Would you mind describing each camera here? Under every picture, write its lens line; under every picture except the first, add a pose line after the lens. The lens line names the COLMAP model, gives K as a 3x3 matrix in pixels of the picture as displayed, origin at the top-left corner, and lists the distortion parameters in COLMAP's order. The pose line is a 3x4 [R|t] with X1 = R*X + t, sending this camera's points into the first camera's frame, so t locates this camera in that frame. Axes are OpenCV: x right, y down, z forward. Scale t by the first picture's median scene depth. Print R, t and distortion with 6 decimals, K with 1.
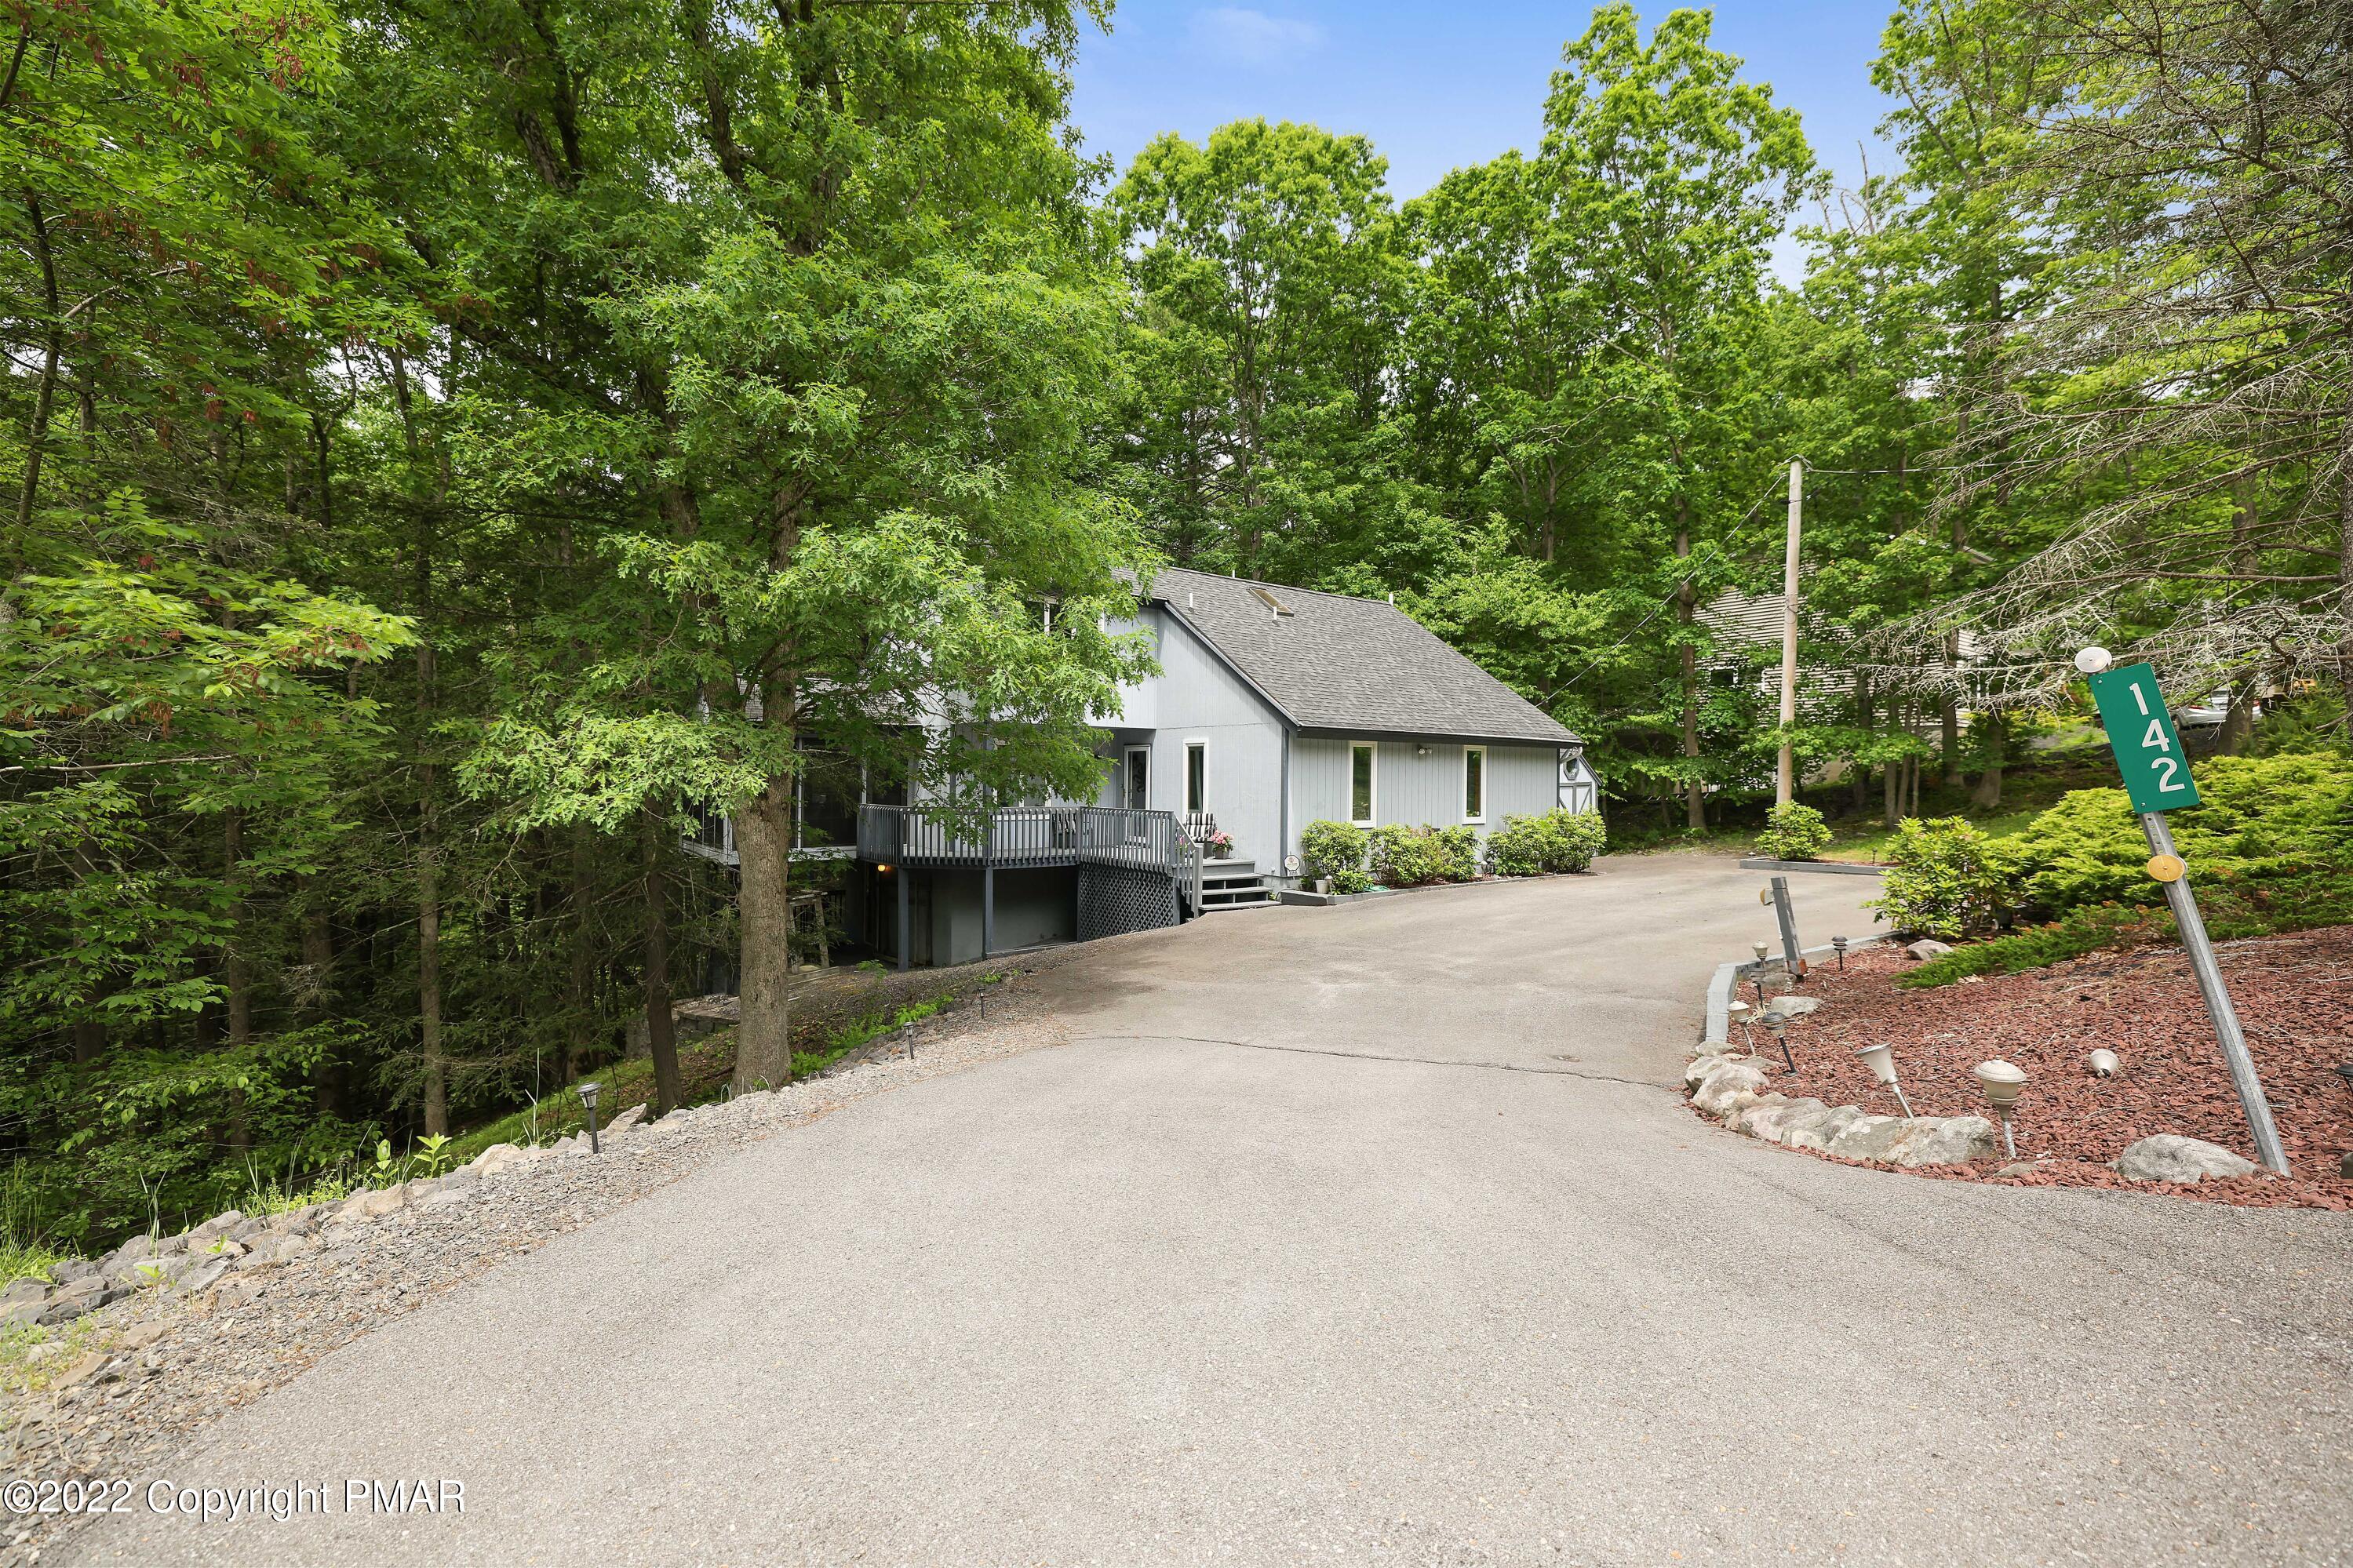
lens RADIAL K [[1012.1, 0, 1176.5], [0, 1012.1, 784.0], [0, 0, 1]] dist [-0.000451, -0.000010]
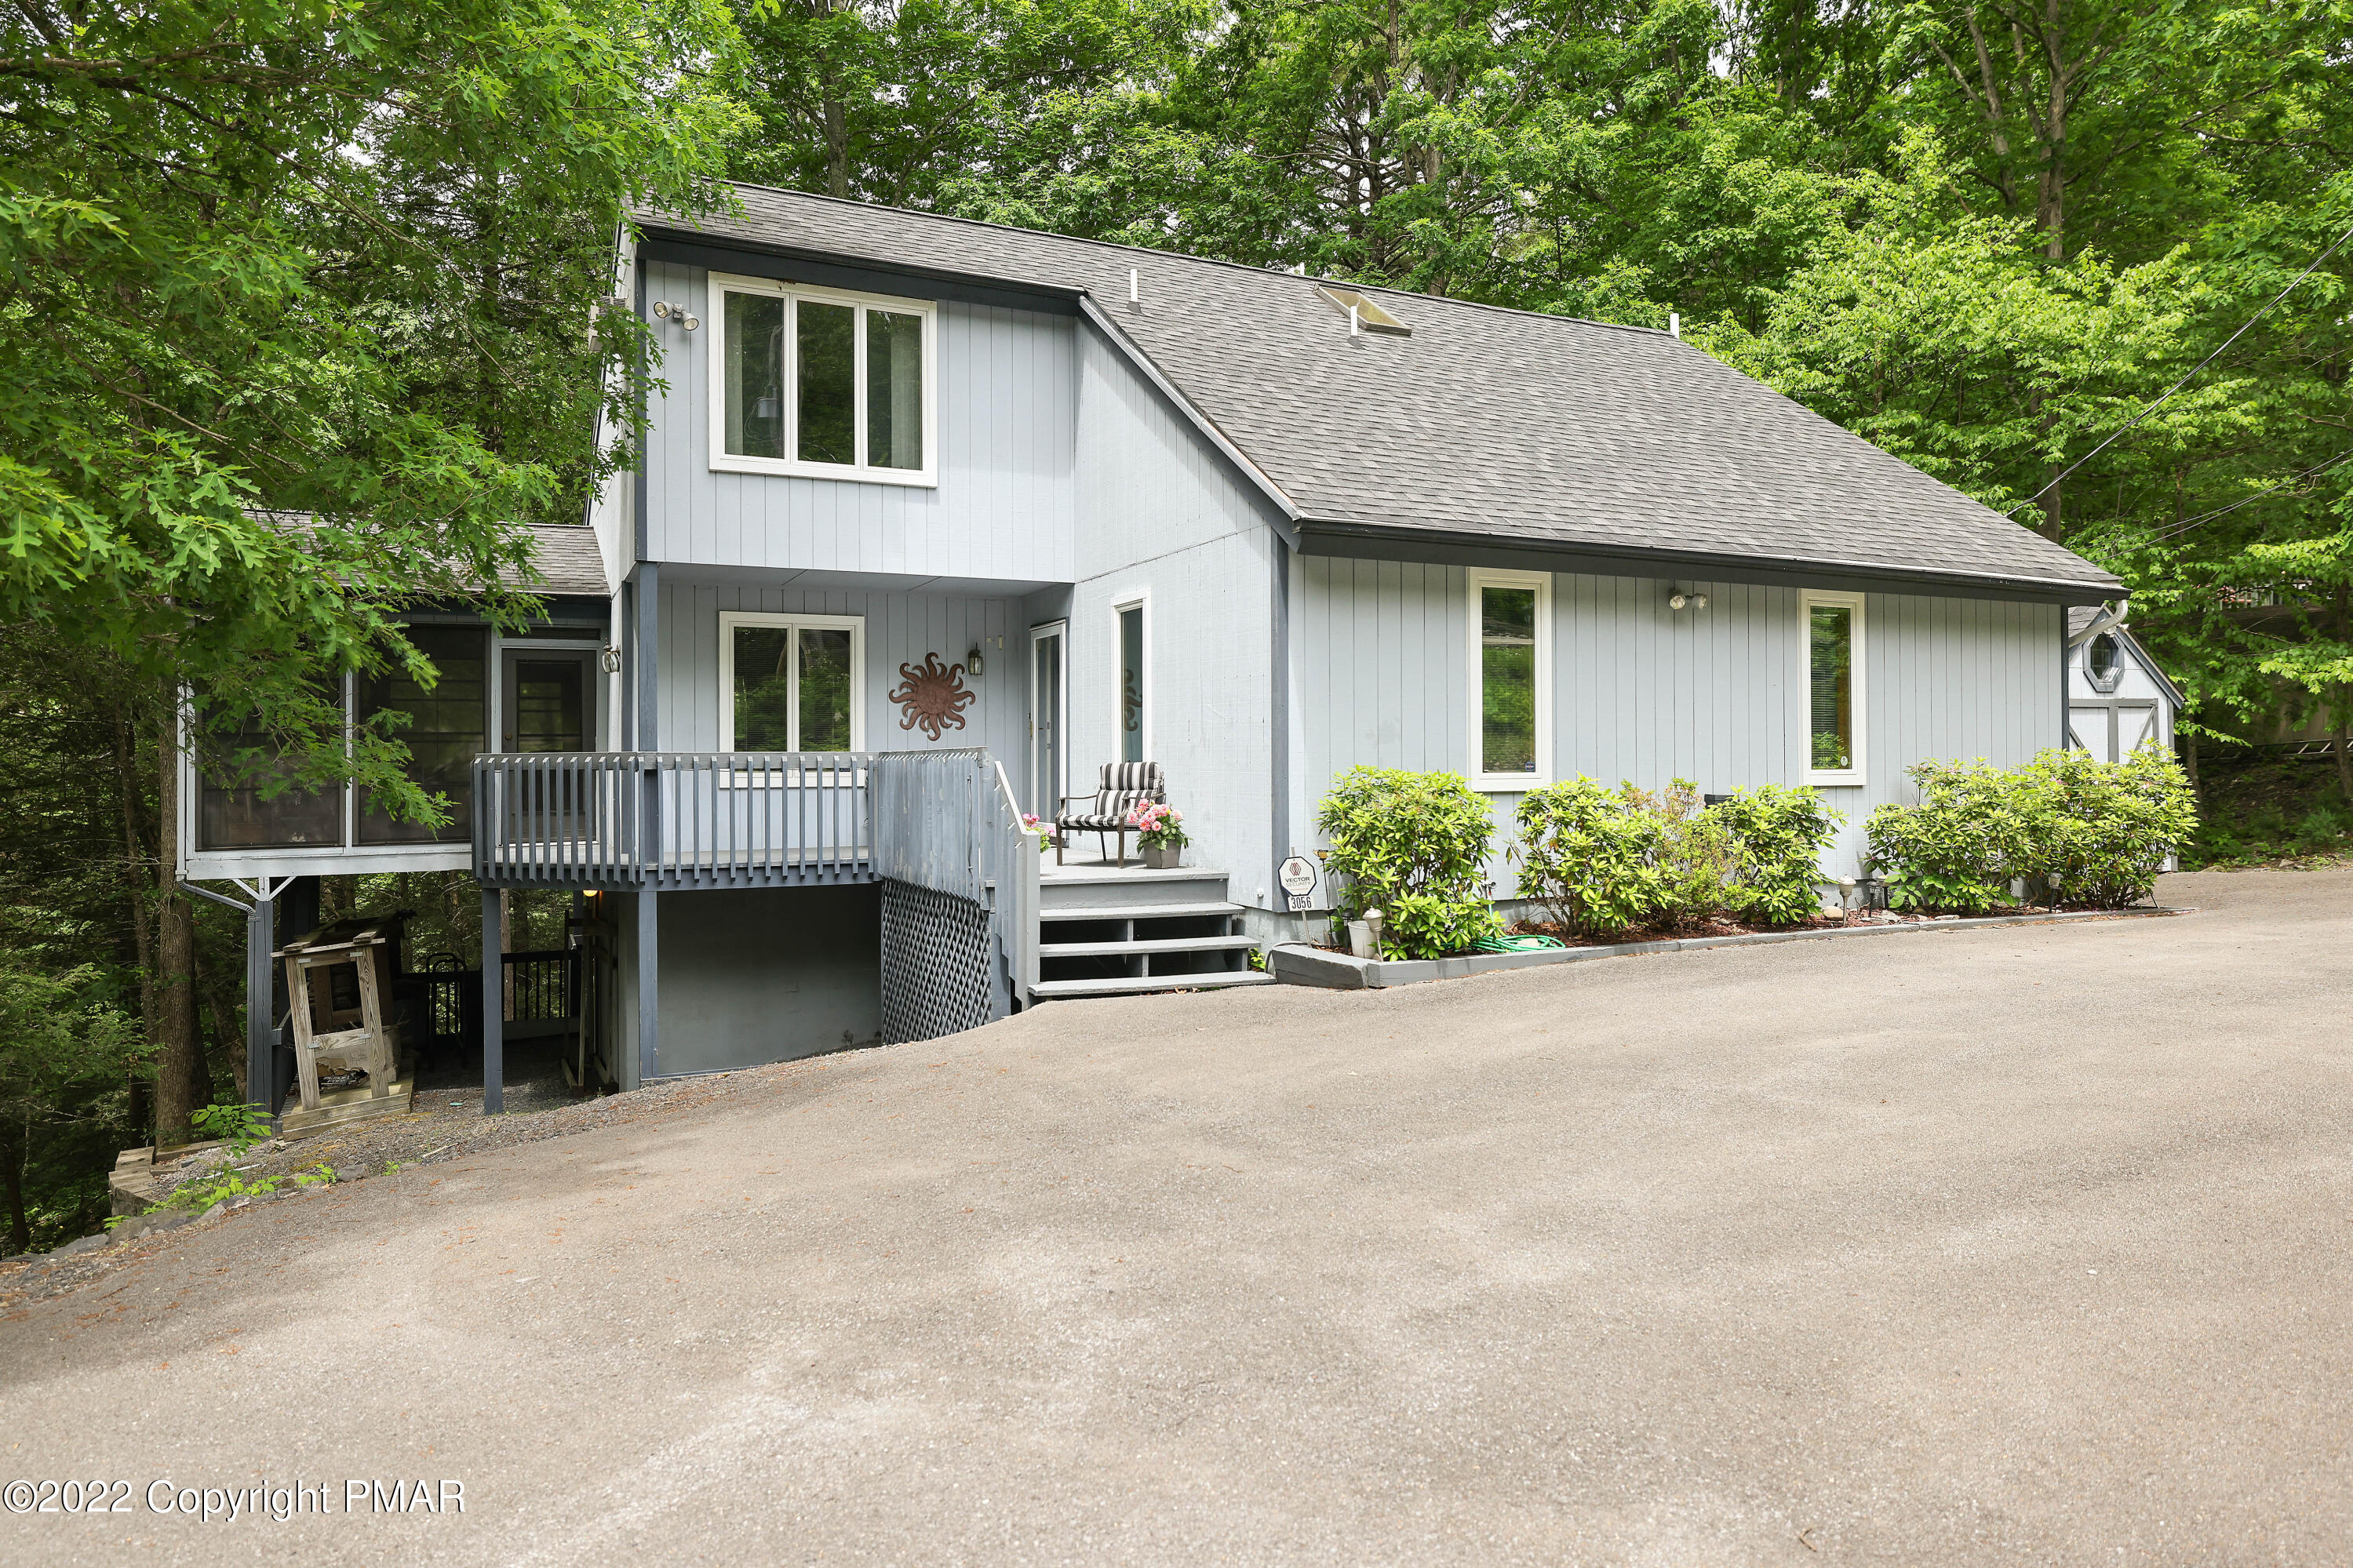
lens RADIAL K [[1466.2, 0, 1179.2], [0, 1466.2, 771.2], [0, 0, 1]] dist [0.001666, 0.001010]
pose [[0.979223, -0.012690, -0.202389, 0.167597], [0.011506, 0.999909, -0.007028, 0.037111], [0.202460, 0.004554, 0.979280, 0.396571]]
